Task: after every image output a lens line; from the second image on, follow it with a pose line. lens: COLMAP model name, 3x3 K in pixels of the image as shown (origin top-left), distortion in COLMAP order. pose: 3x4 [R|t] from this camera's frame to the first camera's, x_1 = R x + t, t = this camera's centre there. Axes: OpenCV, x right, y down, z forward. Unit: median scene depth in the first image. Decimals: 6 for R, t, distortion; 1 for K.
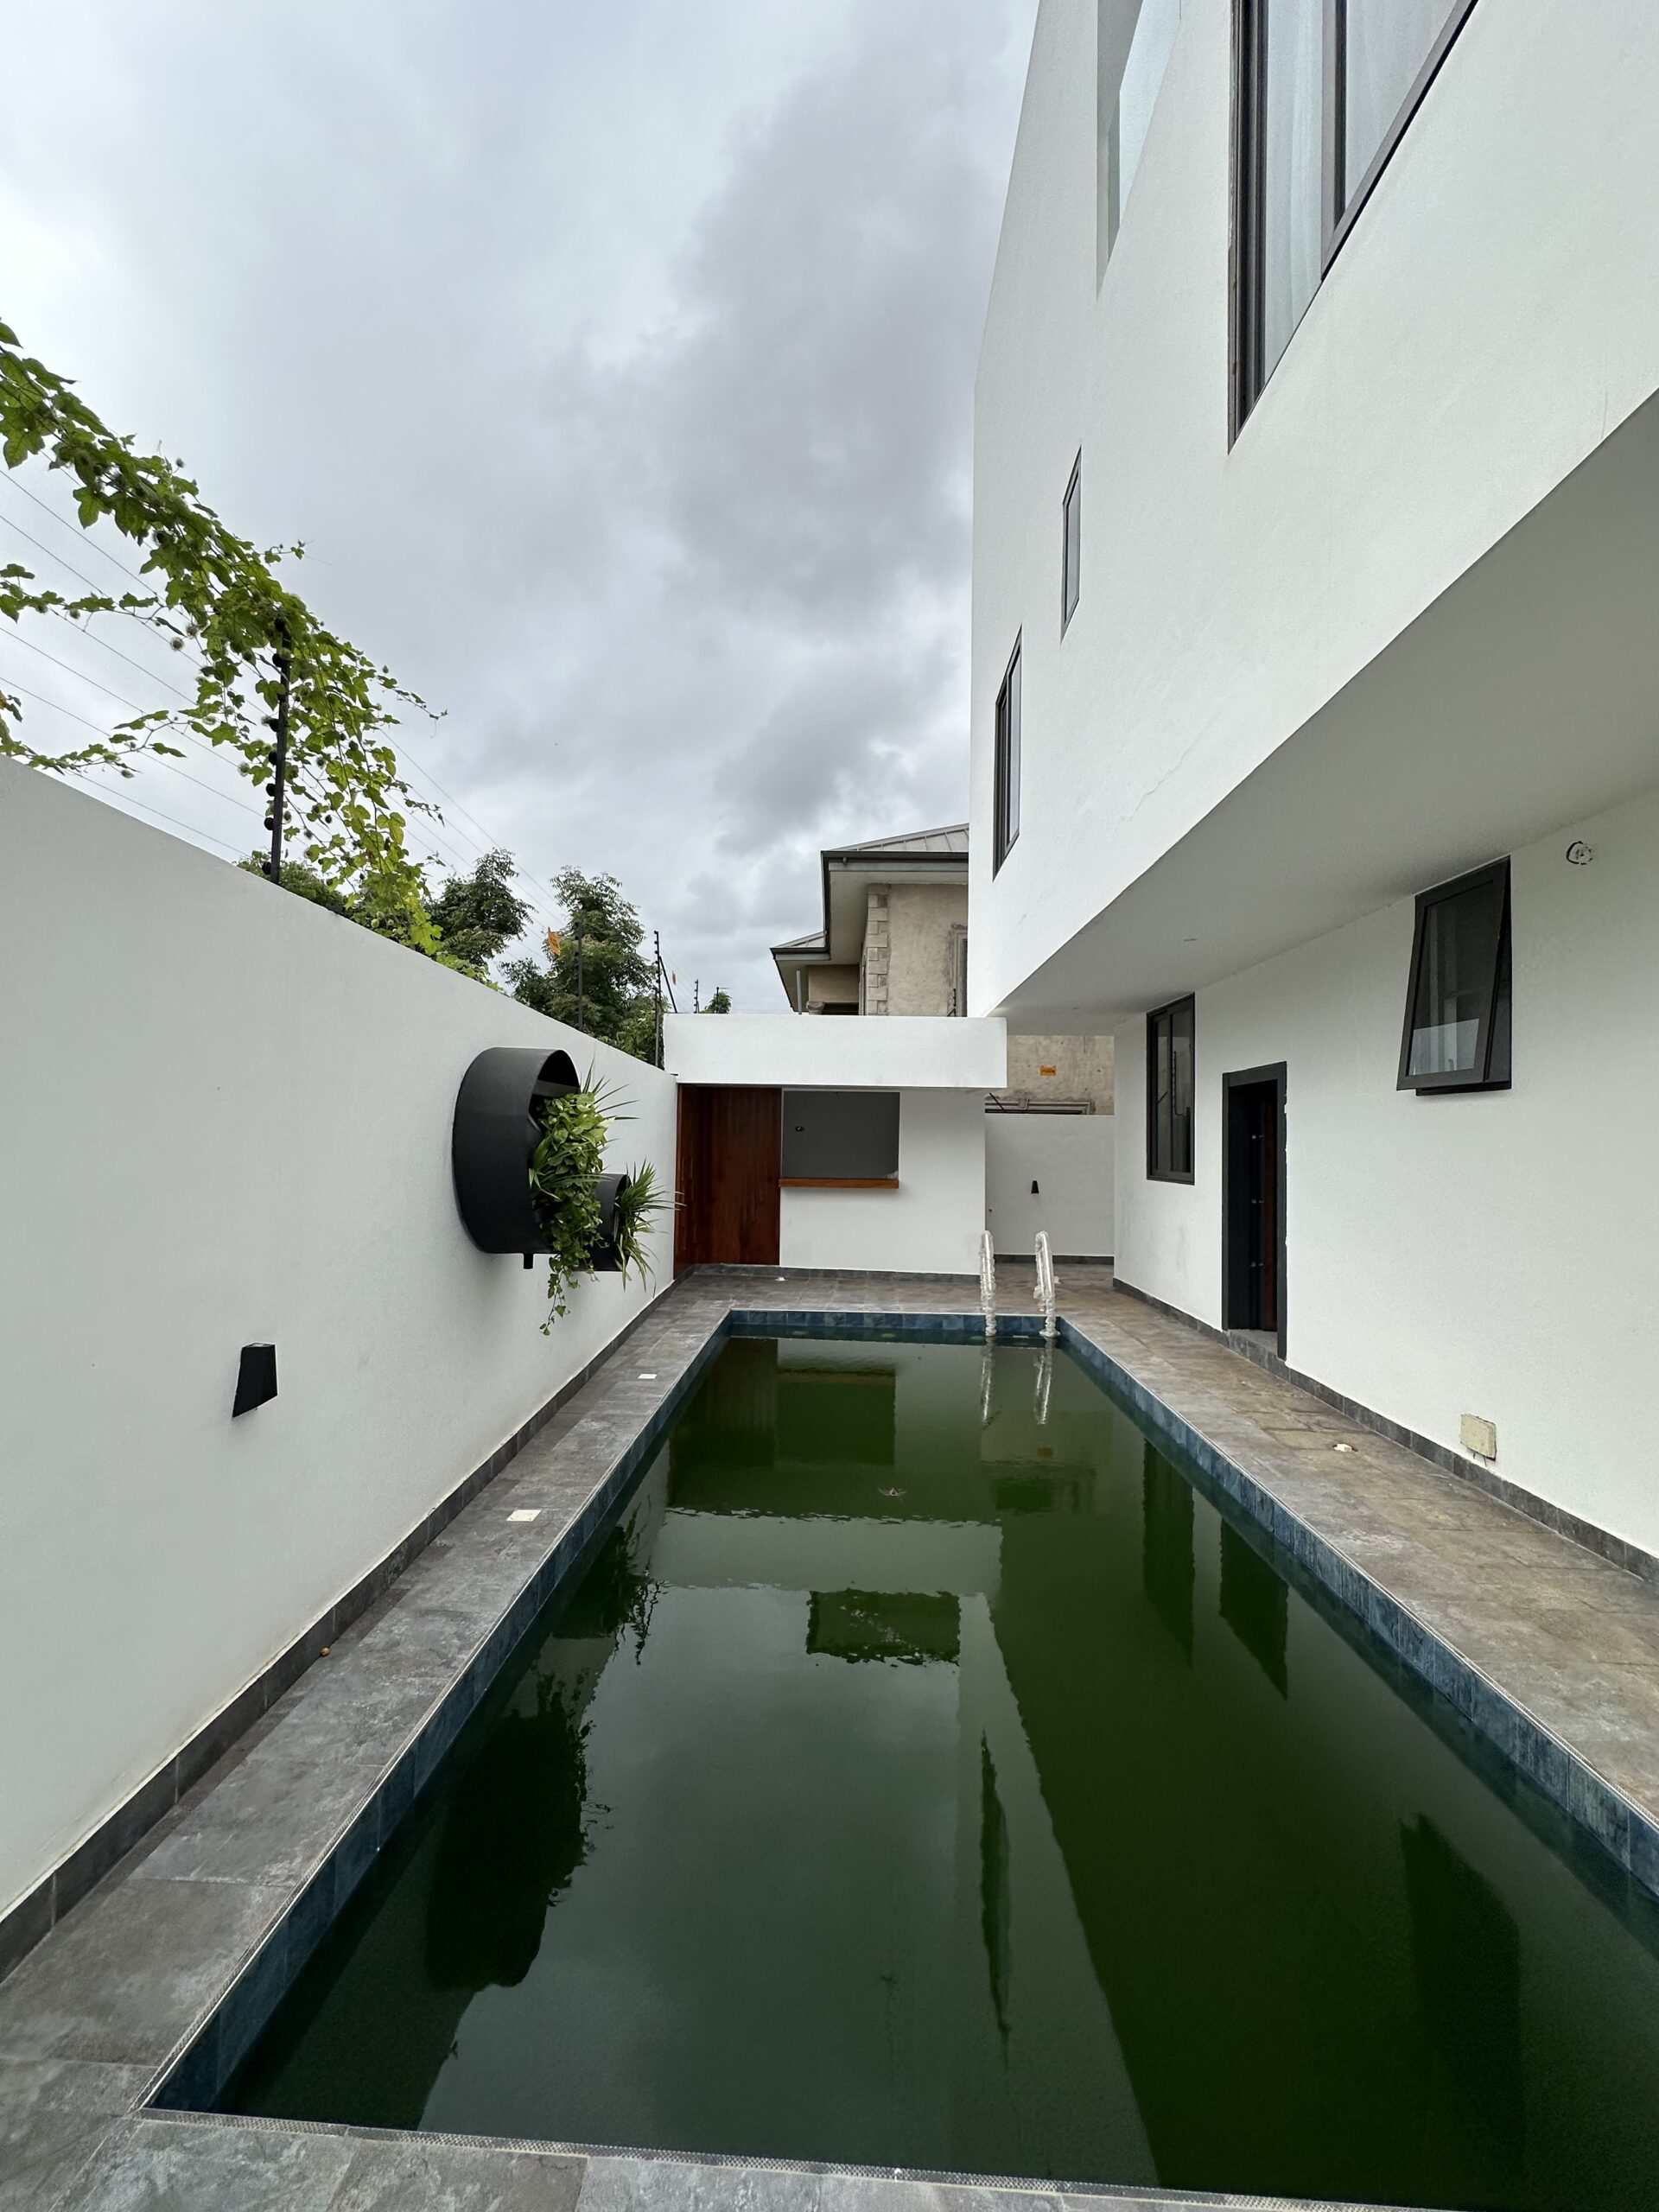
lens RADIAL K [[884.3, 0, 829.5], [0, 884.3, 1106.0], [0, 0, 1]] dist [-0.000232, -0.000248]
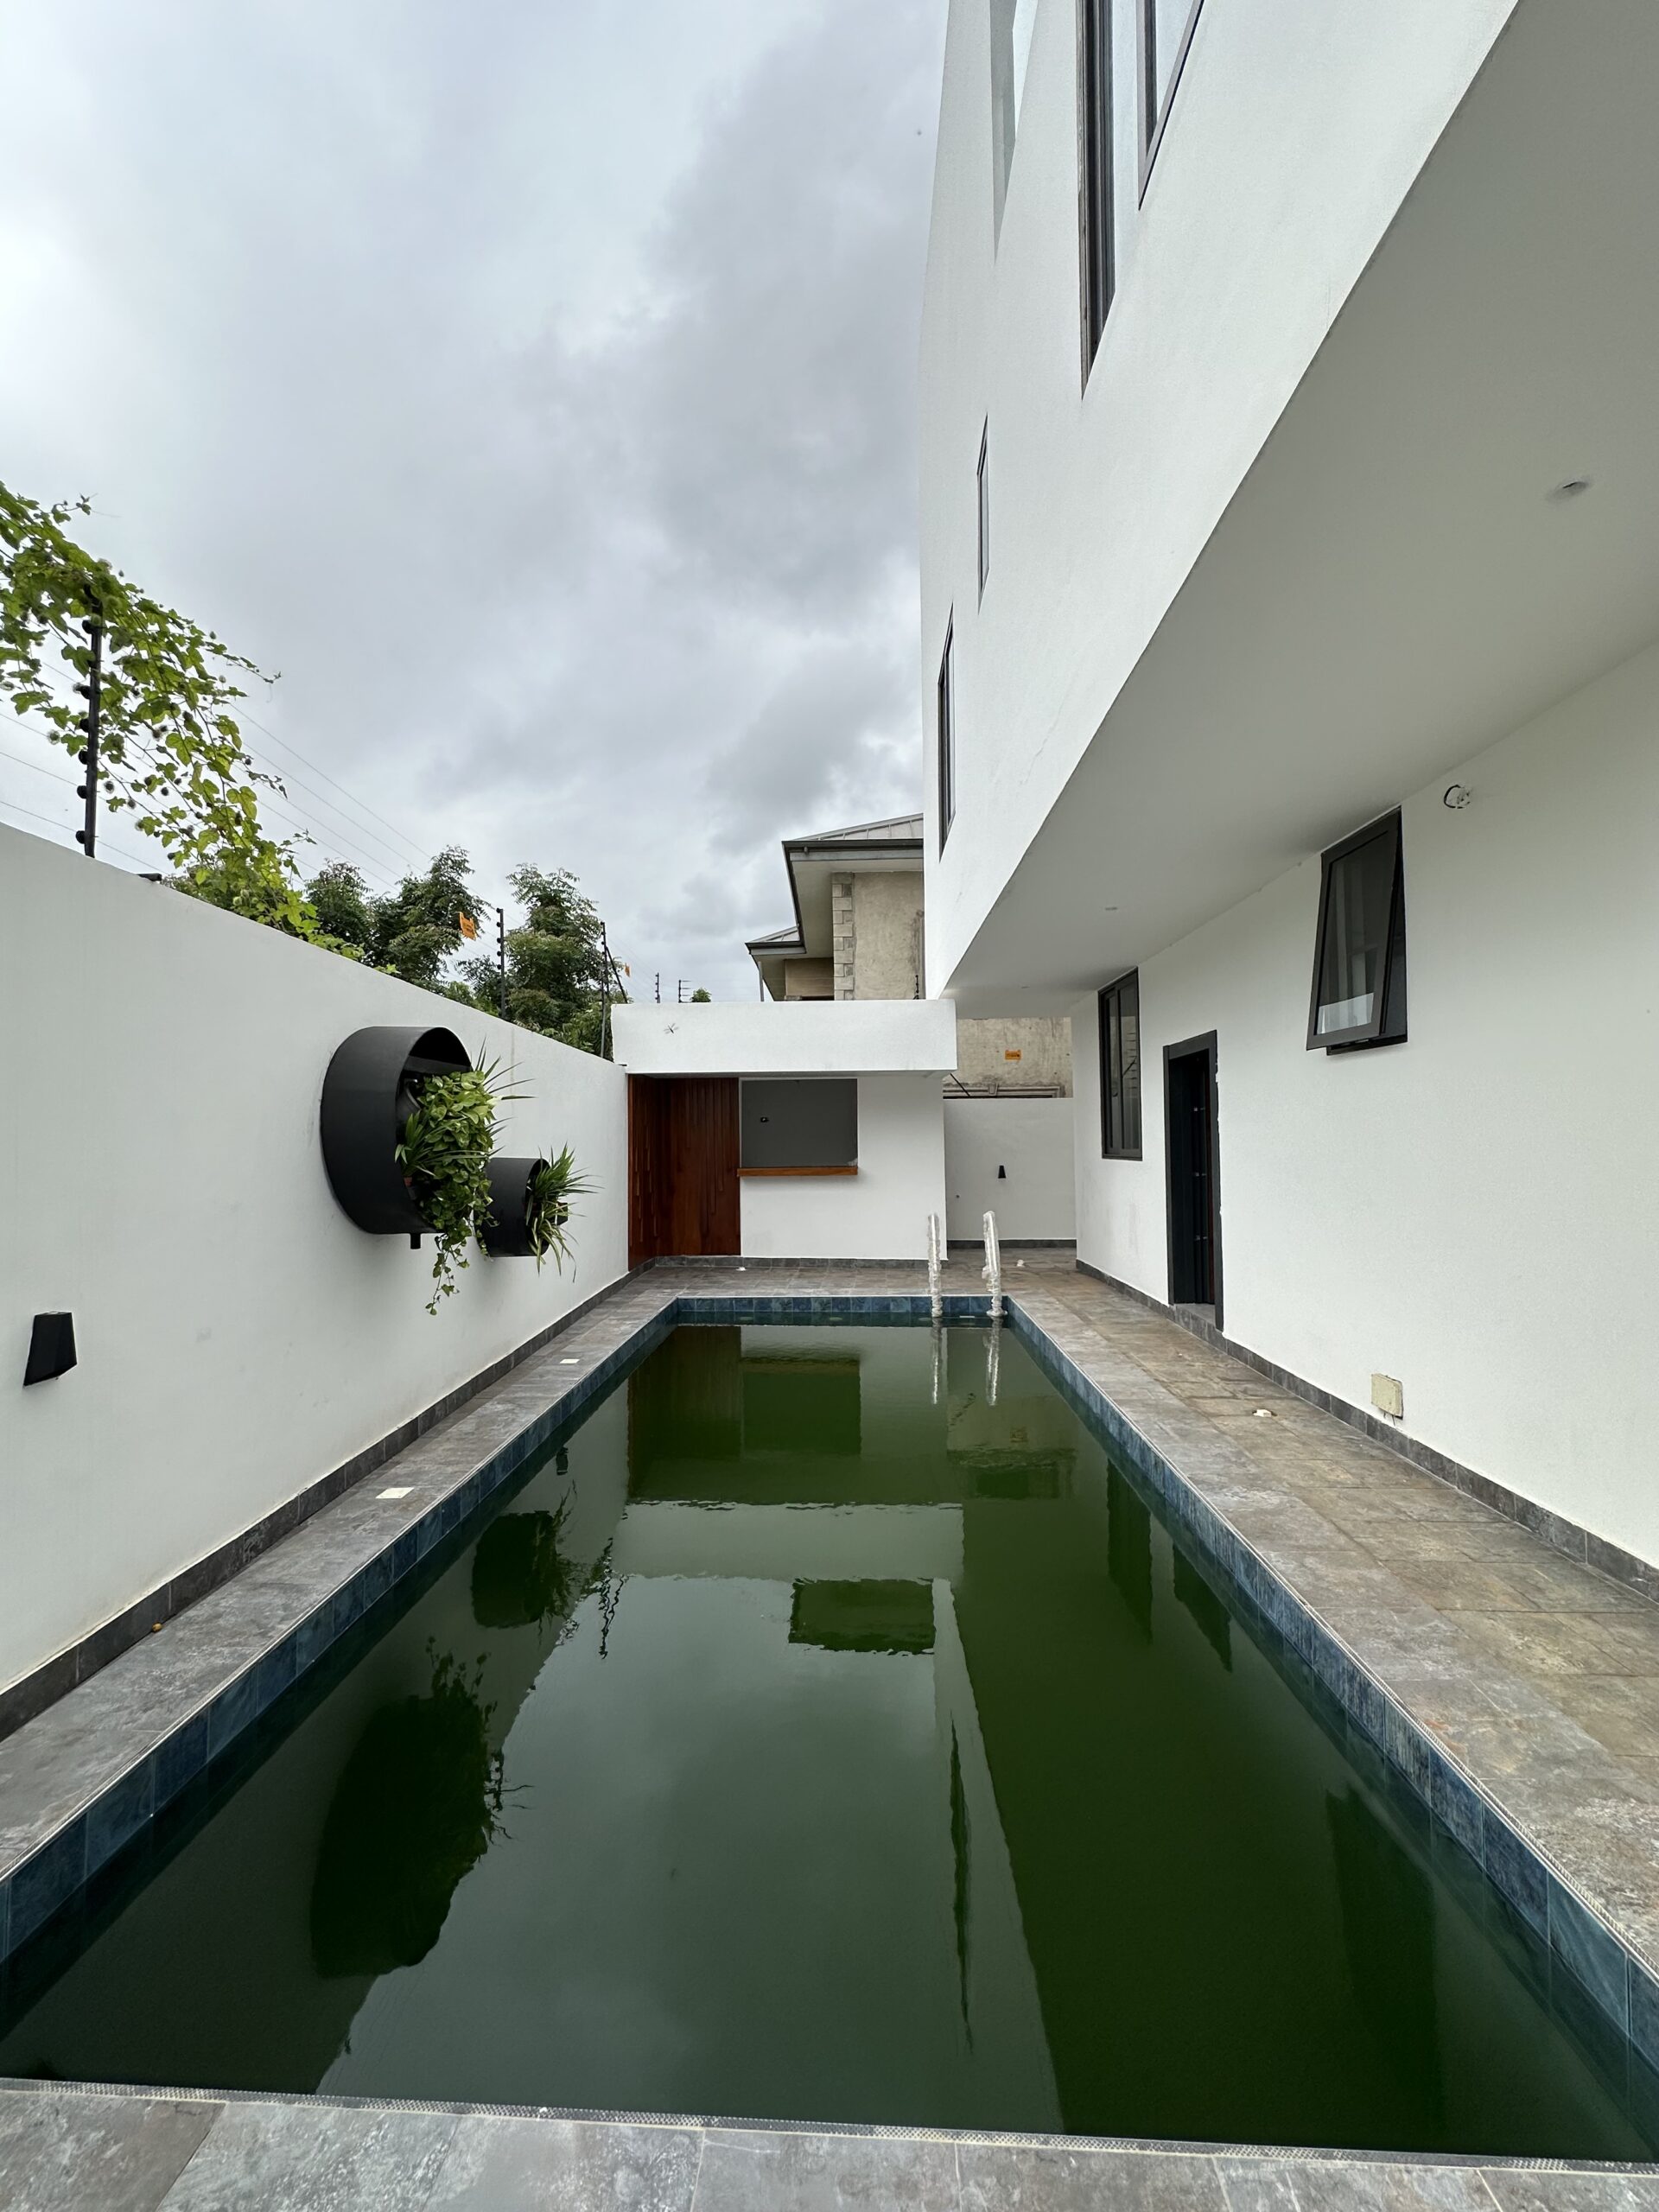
lens RADIAL K [[884.3, 0, 829.5], [0, 884.3, 1106.0], [0, 0, 1]] dist [-0.001212, 0.000341]
pose [[0.999642, -0.026375, -0.004599, 0.128379], [0.026376, 0.999652, 0.000197, 0.034928], [0.004592, -0.000318, 0.999989, 0.010566]]
